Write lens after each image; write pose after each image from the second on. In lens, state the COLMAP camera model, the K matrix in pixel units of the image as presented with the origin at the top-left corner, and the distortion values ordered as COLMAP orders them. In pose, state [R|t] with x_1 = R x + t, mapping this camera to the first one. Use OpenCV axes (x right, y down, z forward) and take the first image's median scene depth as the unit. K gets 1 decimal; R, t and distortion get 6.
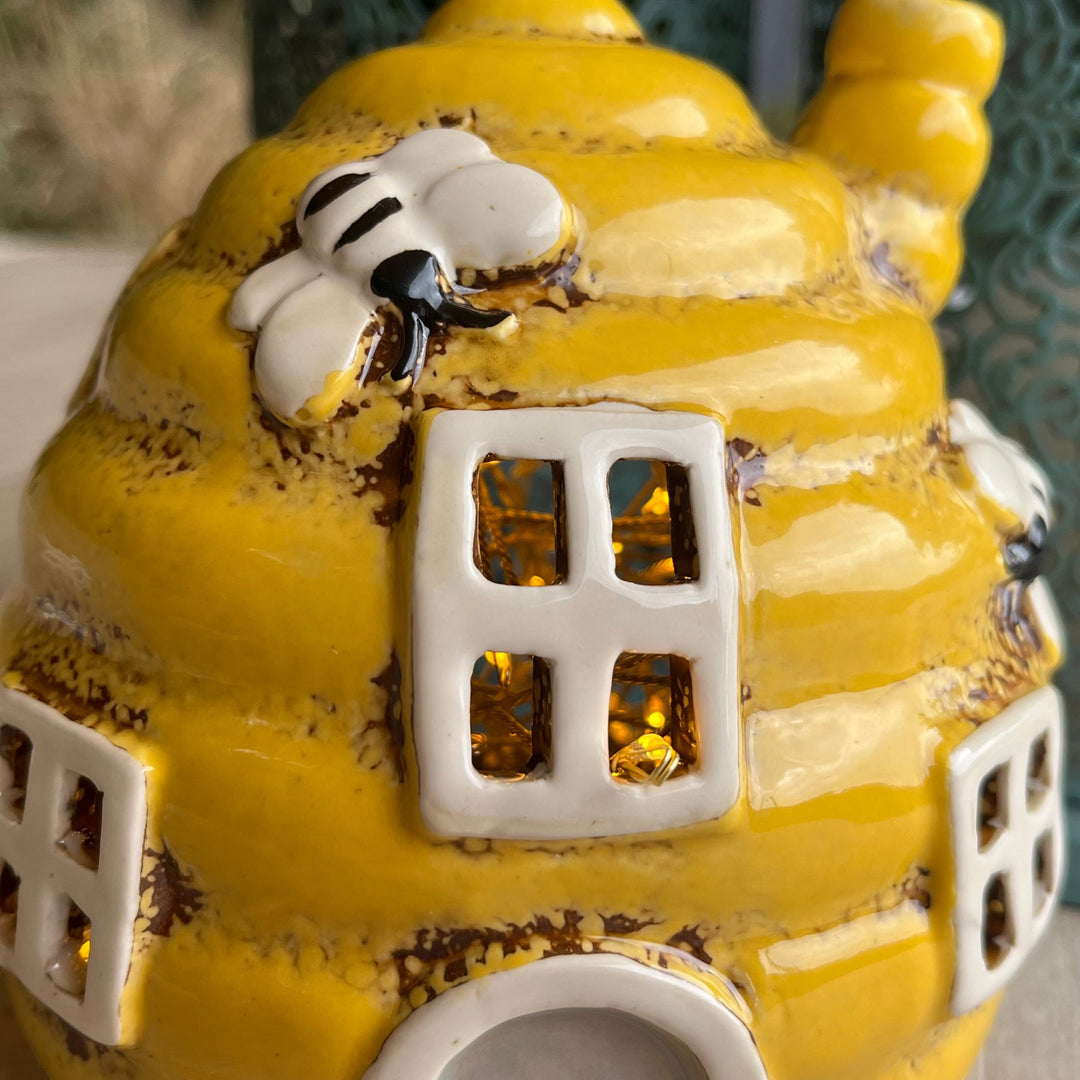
lens RADIAL K [[1492.1, 0, 548.2], [0, 1492.1, 544.4], [0, 0, 1]] dist [0.044289, 0.000000]
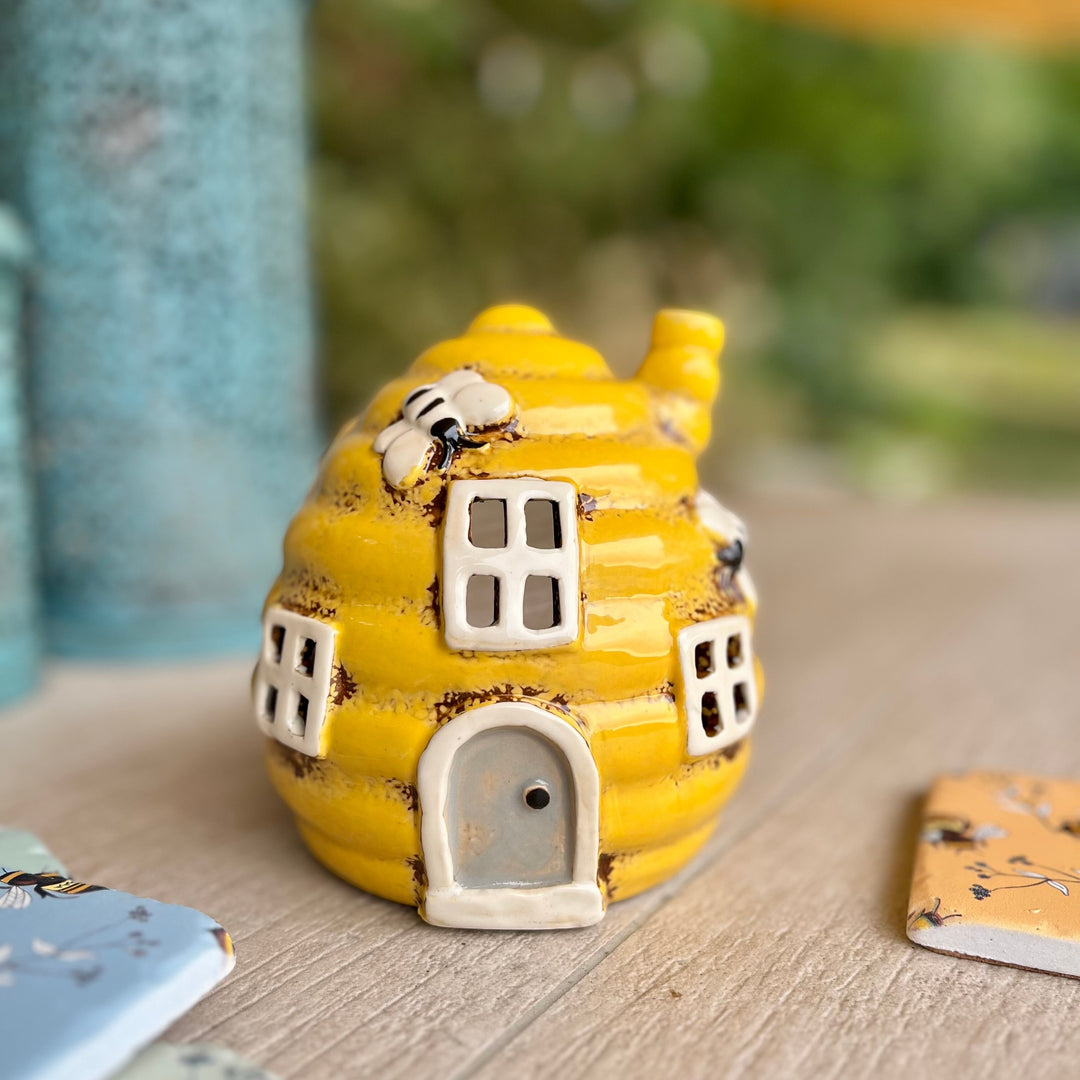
lens RADIAL K [[1130.1, 0, 549.4], [0, 1130.1, 541.1], [0, 0, 1]] dist [0.017424, 0.000000]
pose [[0.997761, -0.008925, -0.066281, 0.192393], [-0.000762, 0.989474, -0.144708, 0.265579], [0.066874, 0.144434, 0.987252, -0.771294]]
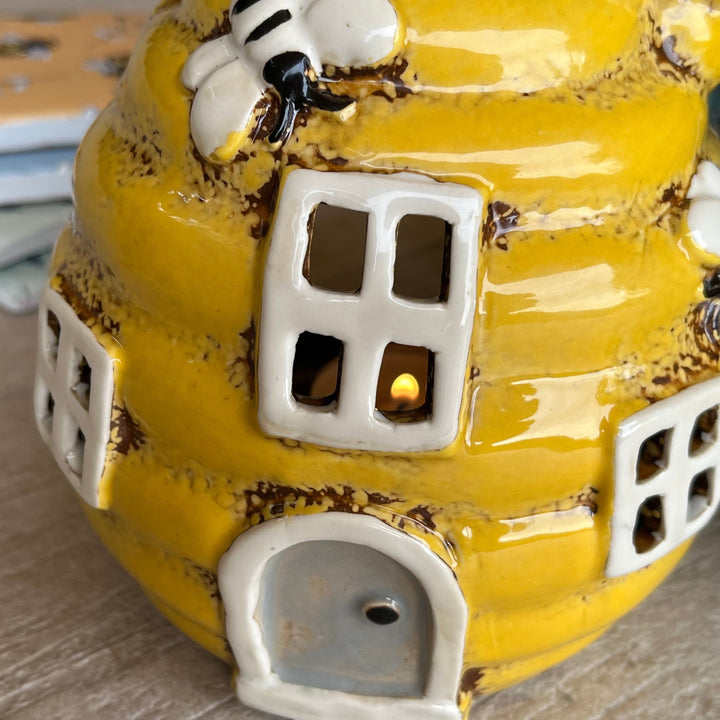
lens RADIAL K [[1132.9, 0, 358.1], [0, 1132.9, 367.9], [0, 0, 1]] dist [0.044433, 0.000000]
pose [[0.970024, 0.148167, -0.192613, 0.233204], [-0.091444, 0.956918, 0.275585, -0.210417], [0.225147, -0.249710, 0.941782, -0.123256]]
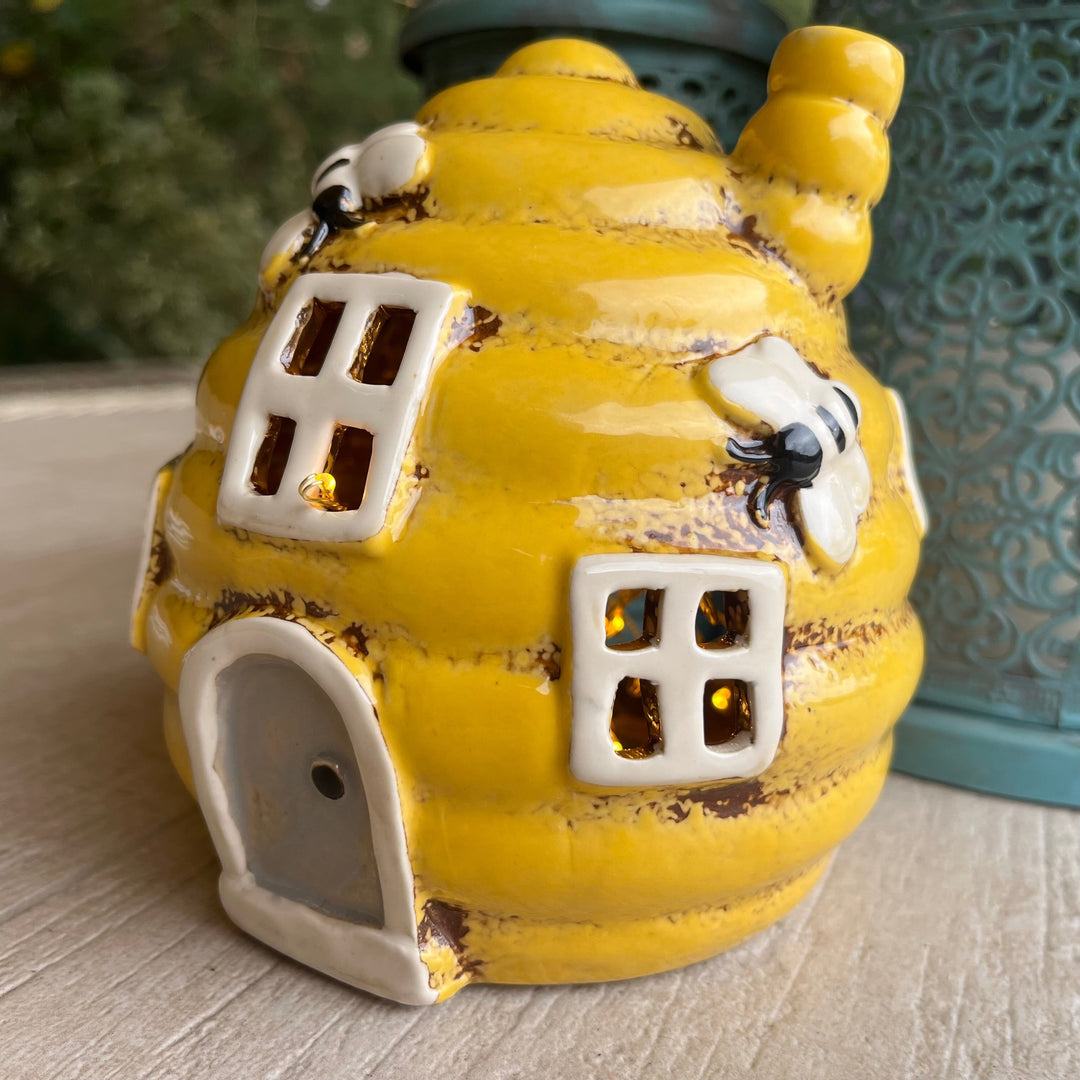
lens RADIAL K [[1130.1, 0, 550.7], [0, 1130.1, 552.4], [0, 0, 1]] dist [0.017424, 0.000000]
pose [[0.801407, 0.141268, -0.581197, 0.841093], [-0.208235, 0.976815, -0.049705, 0.197145], [0.560700, 0.160860, 0.812244, 0.205536]]
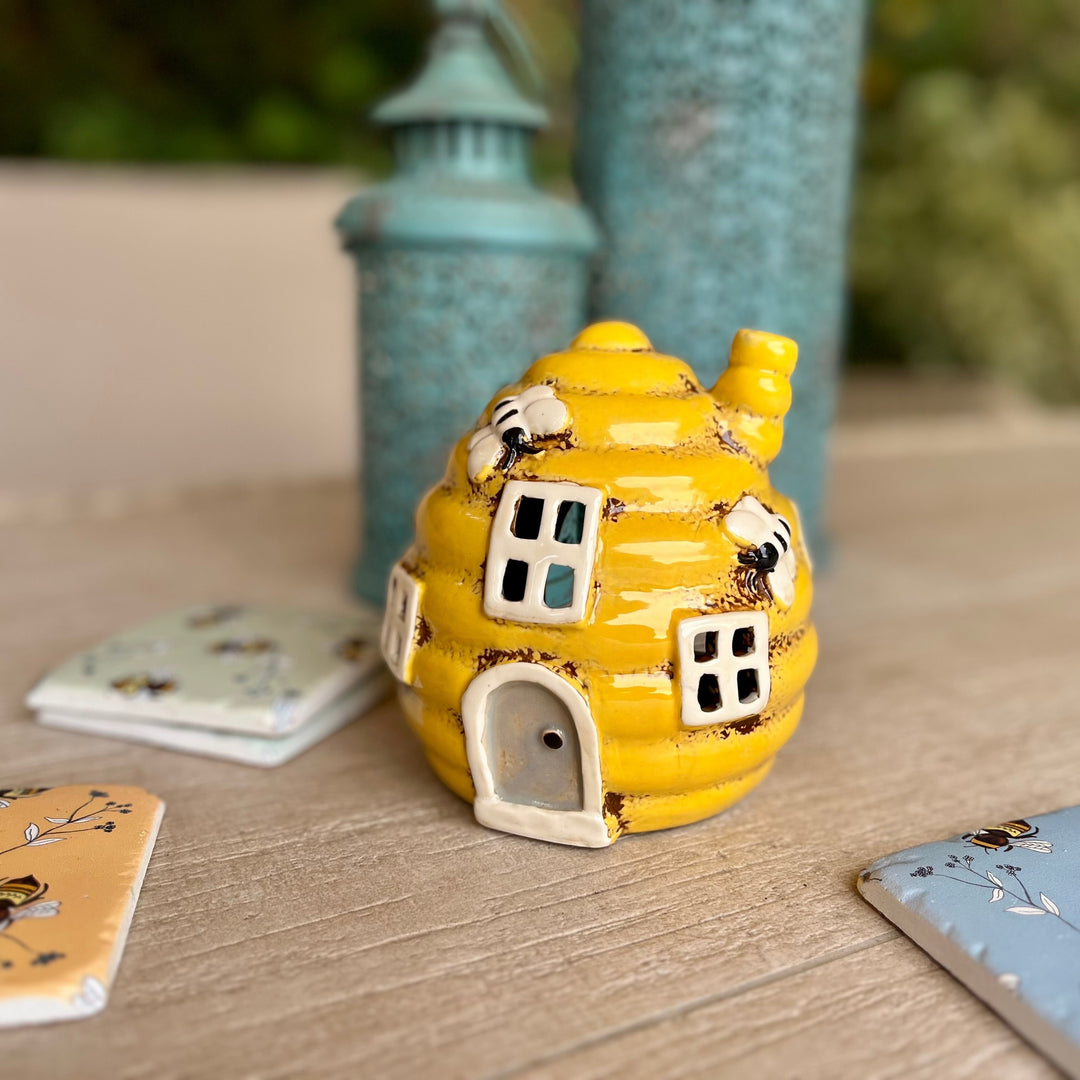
lens RADIAL K [[1228.7, 0, 568.9], [0, 1228.7, 524.9], [0, 0, 1]] dist [-0.115596, 0.000000]
pose [[0.906016, 0.085398, -0.414538, 1.030673], [-0.116605, 0.991893, -0.050515, 0.108351], [0.406864, 0.094105, 0.908629, -1.164142]]
